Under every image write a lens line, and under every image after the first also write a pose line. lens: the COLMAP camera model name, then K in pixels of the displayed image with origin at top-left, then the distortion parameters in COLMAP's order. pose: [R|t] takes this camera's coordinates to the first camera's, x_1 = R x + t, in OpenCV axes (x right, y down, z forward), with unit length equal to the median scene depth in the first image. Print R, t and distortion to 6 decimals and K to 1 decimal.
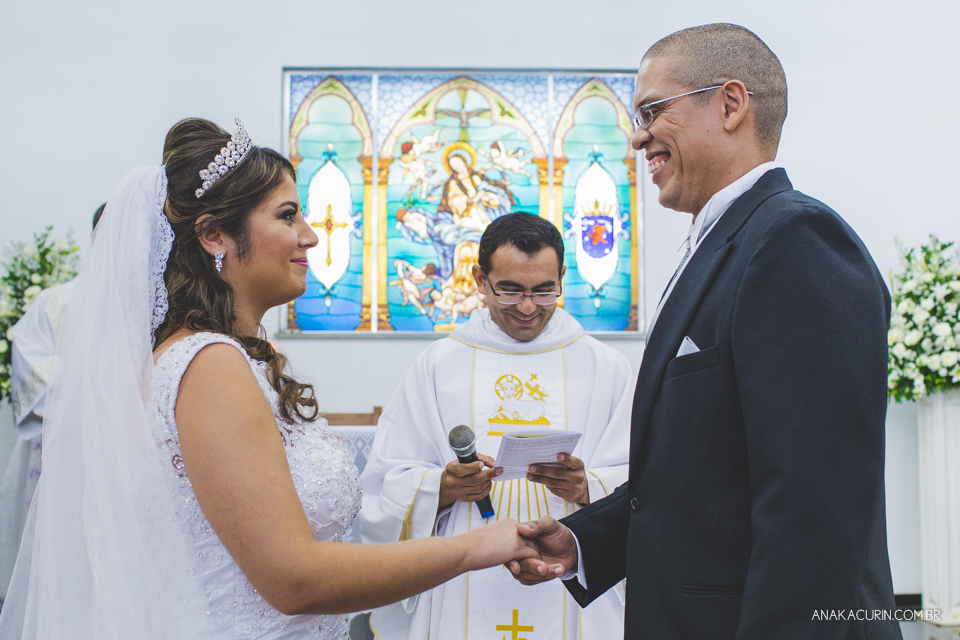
lens RADIAL K [[1056.9, 0, 465.9], [0, 1056.9, 343.3], [0, 0, 1]] dist [-0.016626, -0.155184]
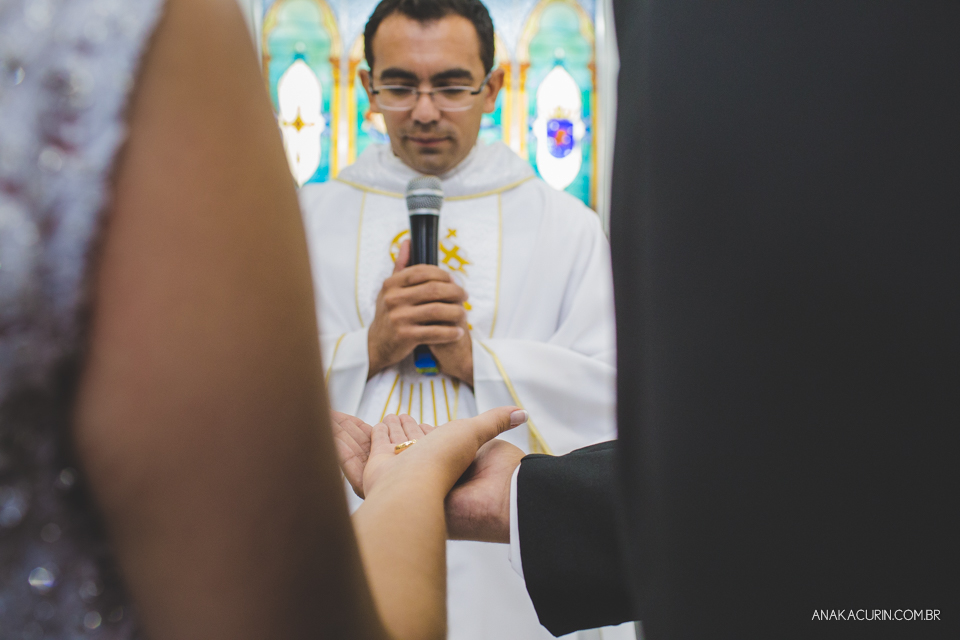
lens RADIAL K [[915.2, 0, 474.4], [0, 915.2, 322.8], [0, 0, 1]] dist [-0.102682, 0.127517]
pose [[0.999528, 0.008521, 0.029504, 0.020587], [-0.010733, 0.997078, 0.075635, 0.014477], [-0.028774, -0.075916, 0.996699, 0.124382]]
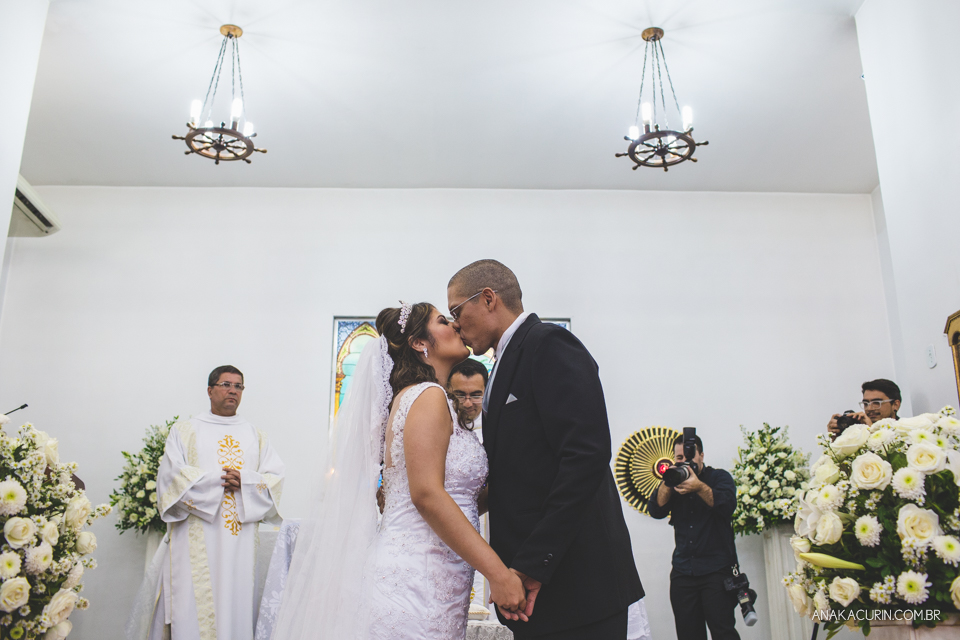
lens RADIAL K [[915.2, 0, 474.4], [0, 915.2, 322.8], [0, 0, 1]] dist [-0.102682, 0.127517]
pose [[0.999969, -0.000086, 0.007920, 0.015712], [0.002224, 0.962727, -0.270467, 0.085990], [-0.007601, 0.270476, 0.962697, -0.224619]]
